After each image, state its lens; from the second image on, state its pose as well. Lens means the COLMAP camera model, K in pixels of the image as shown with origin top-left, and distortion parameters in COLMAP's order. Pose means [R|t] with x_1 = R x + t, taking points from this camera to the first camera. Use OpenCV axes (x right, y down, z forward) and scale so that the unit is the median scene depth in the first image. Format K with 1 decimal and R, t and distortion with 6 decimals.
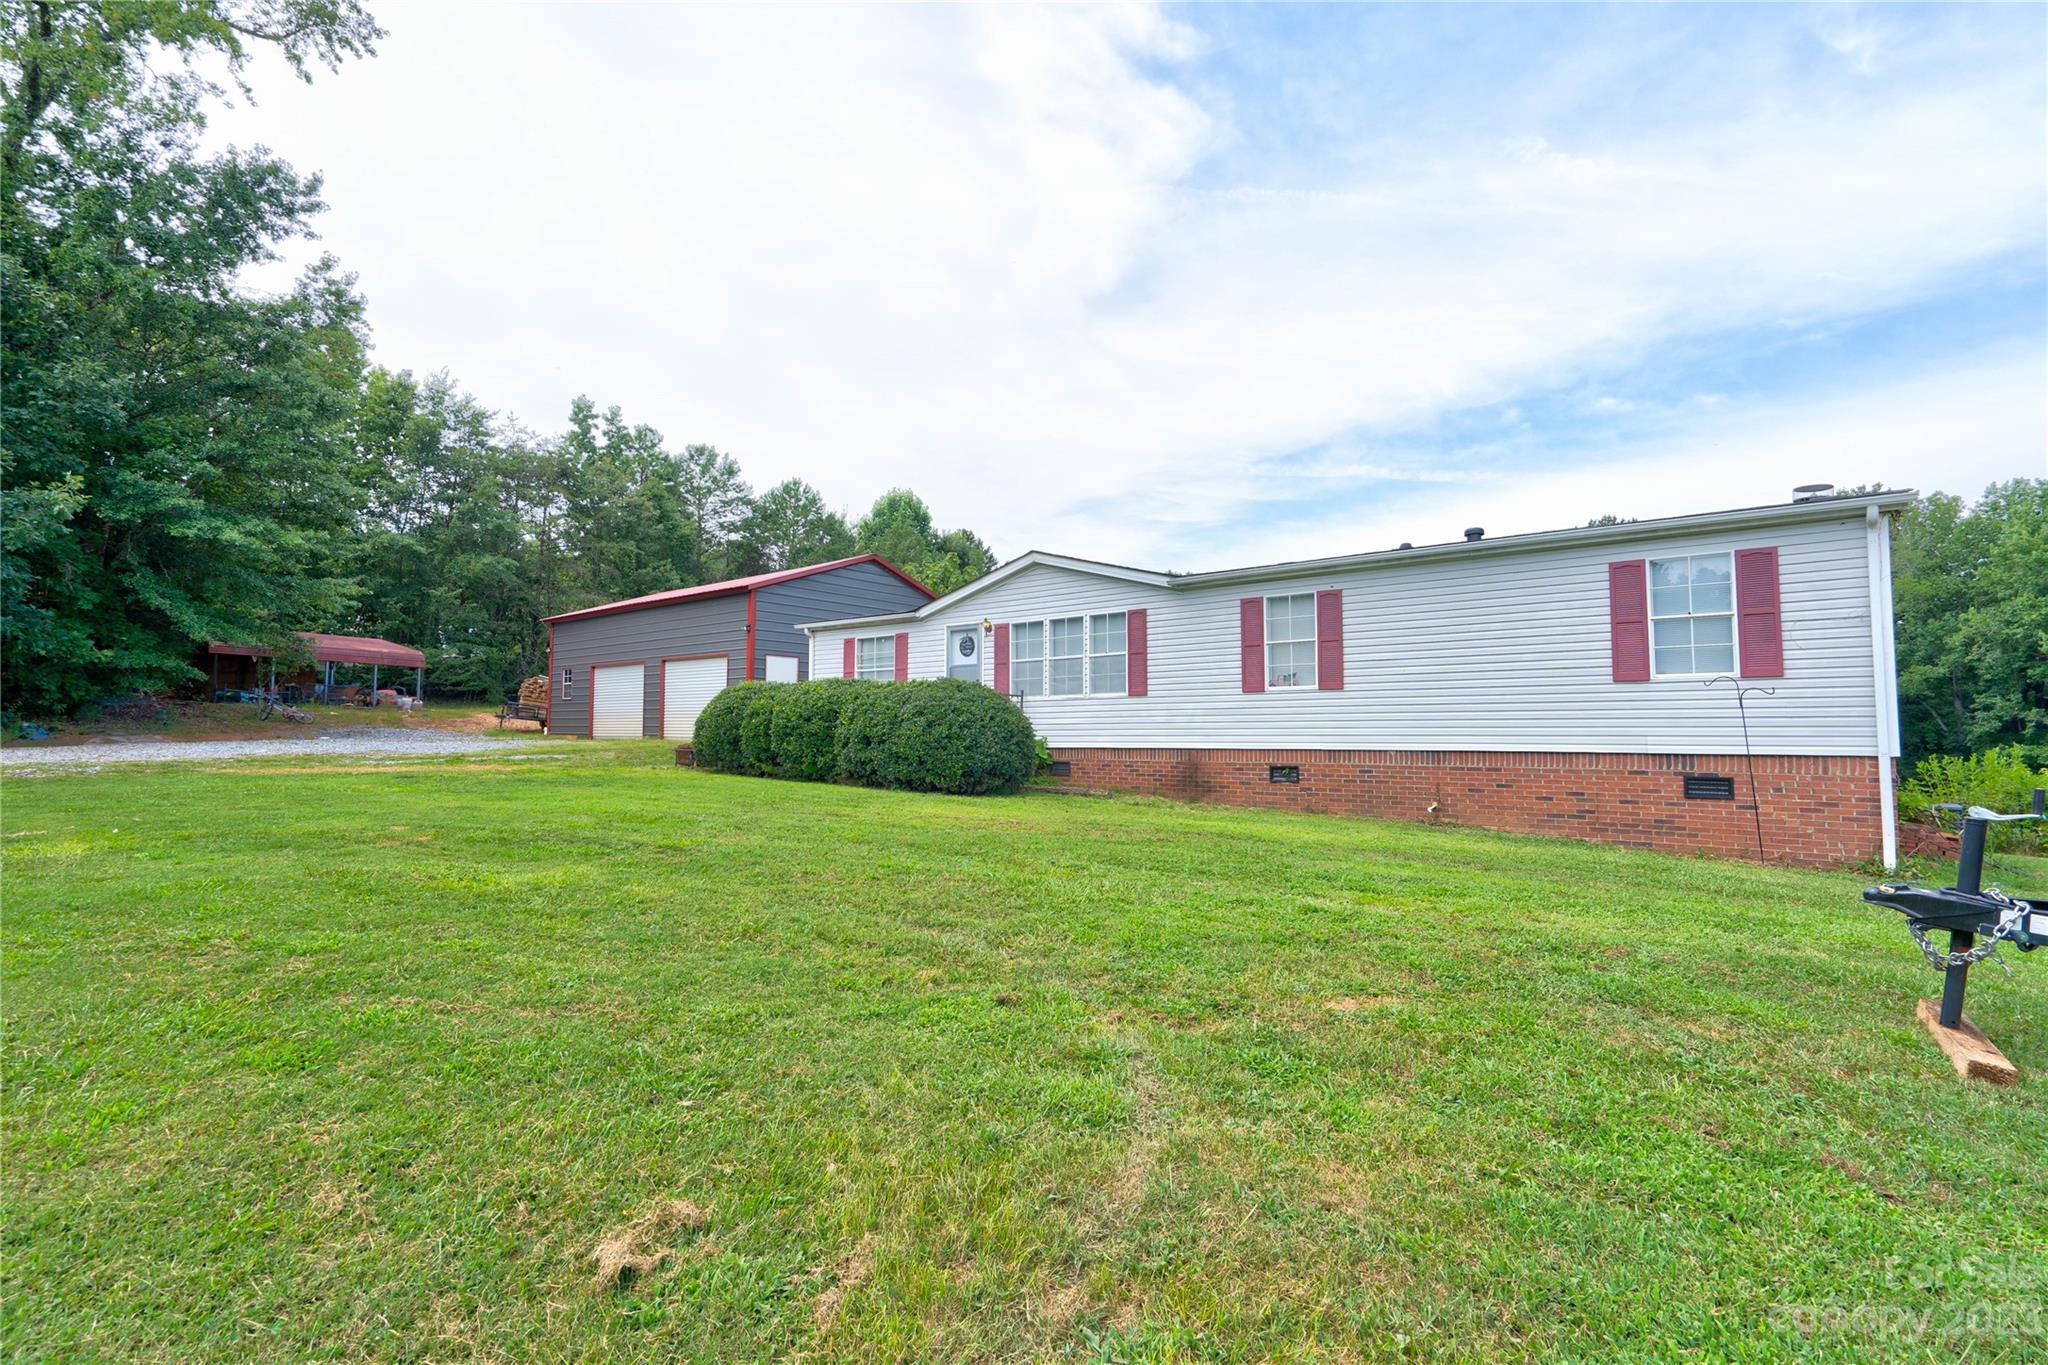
lens RADIAL K [[935.1, 0, 1011.7], [0, 935.1, 679.4], [0, 0, 1]] dist [-0.006767, 0.012995]
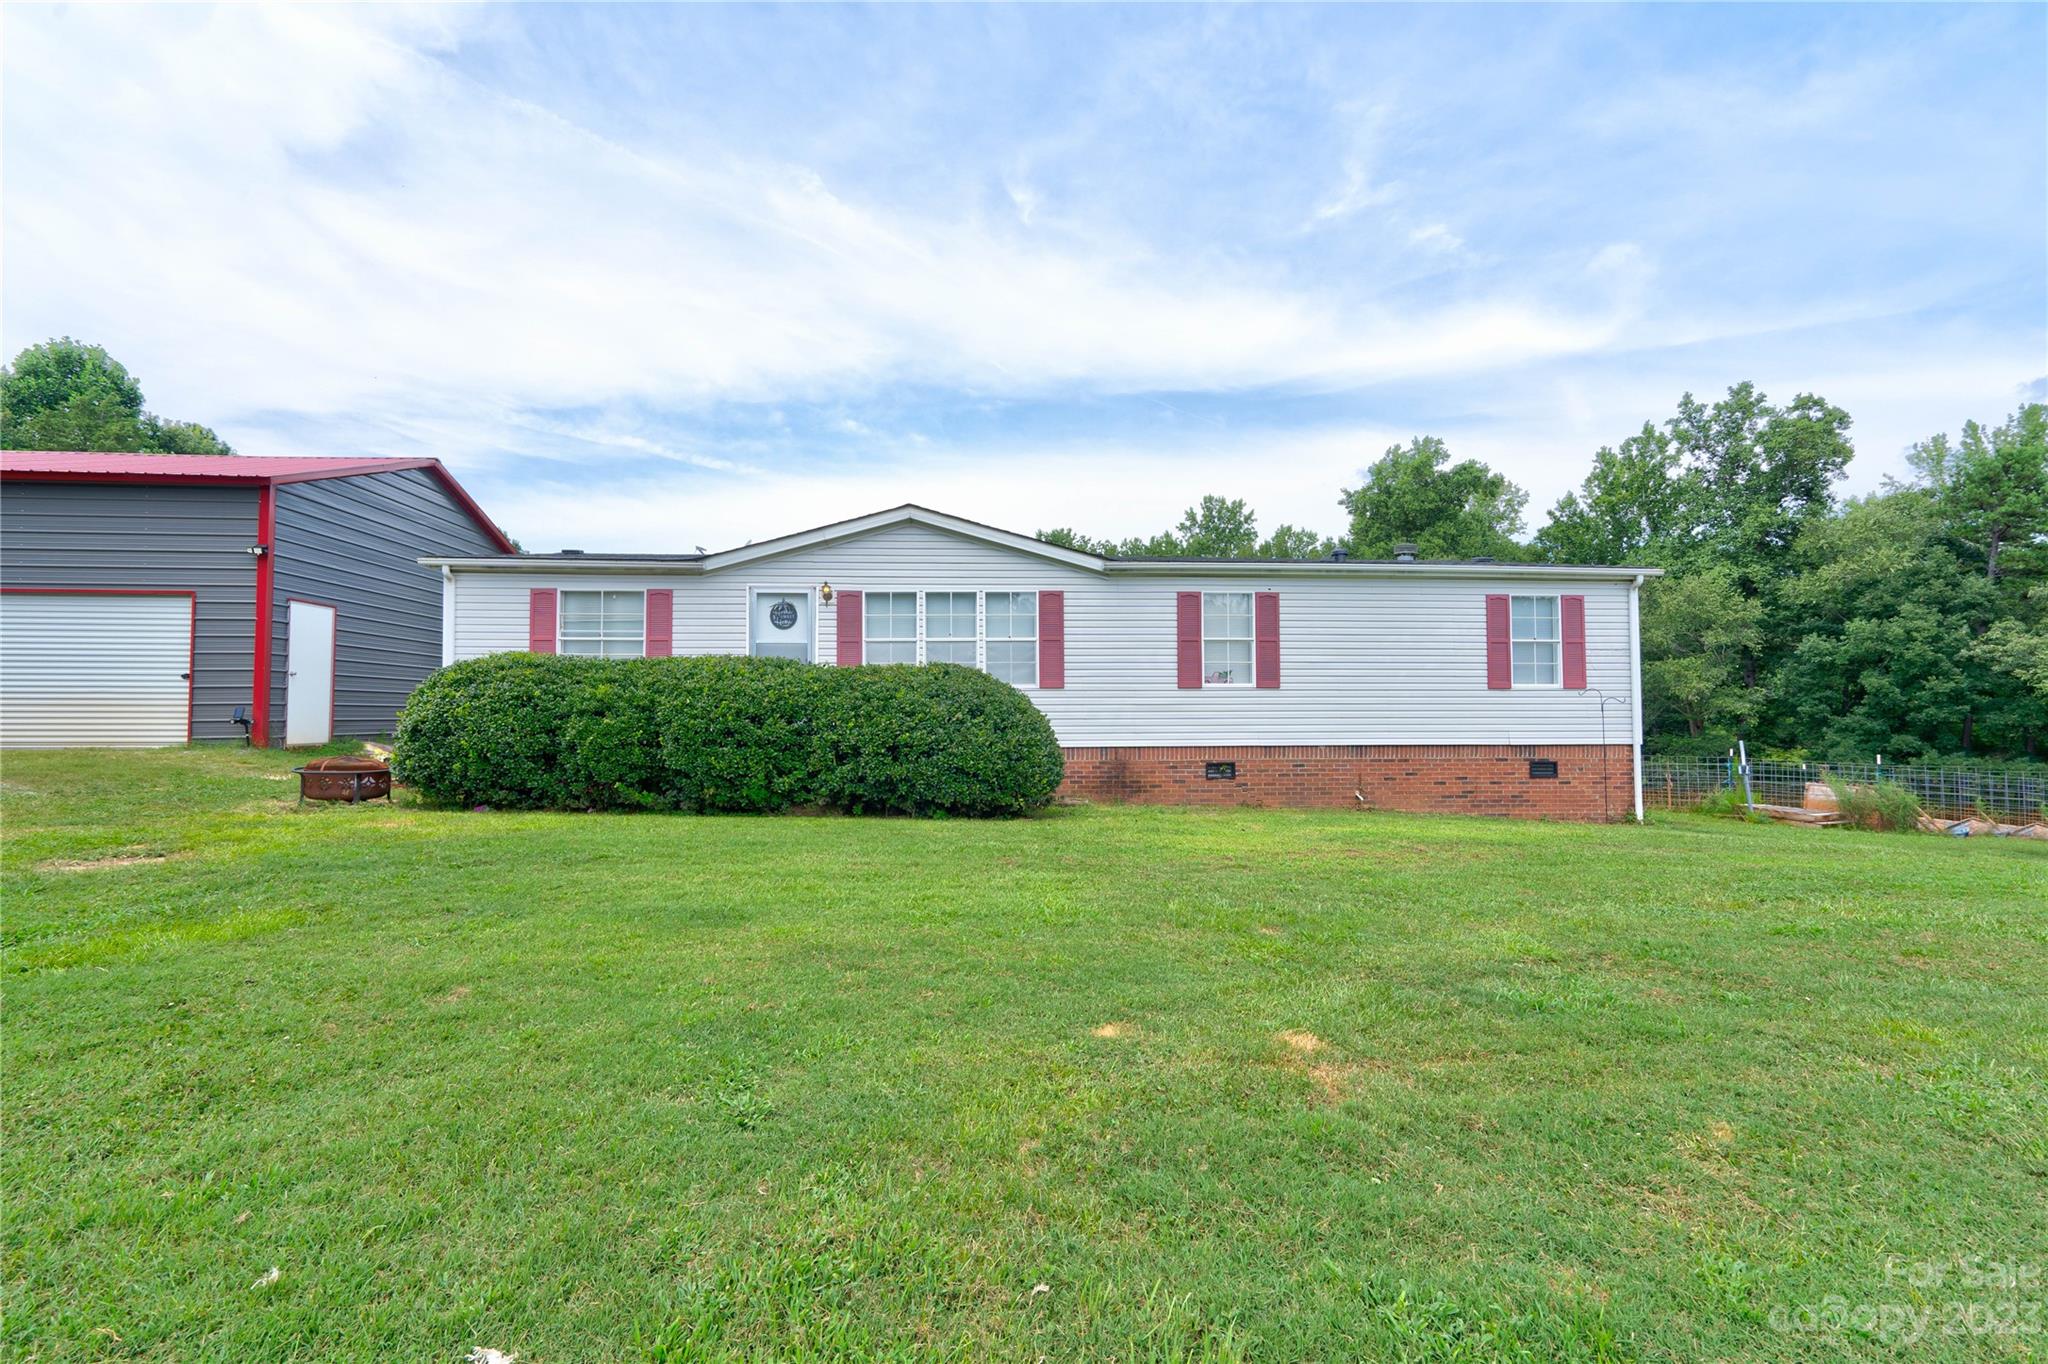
lens RADIAL K [[934.8, 0, 1024.5], [0, 934.8, 684.6], [0, 0, 1]] dist [-0.028967, 0.032789]
pose [[0.728757, 0.016981, 0.684561, -0.534040], [-0.038644, 0.999119, 0.016355, 0.000509], [-0.683681, -0.038373, 0.728772, 0.402277]]
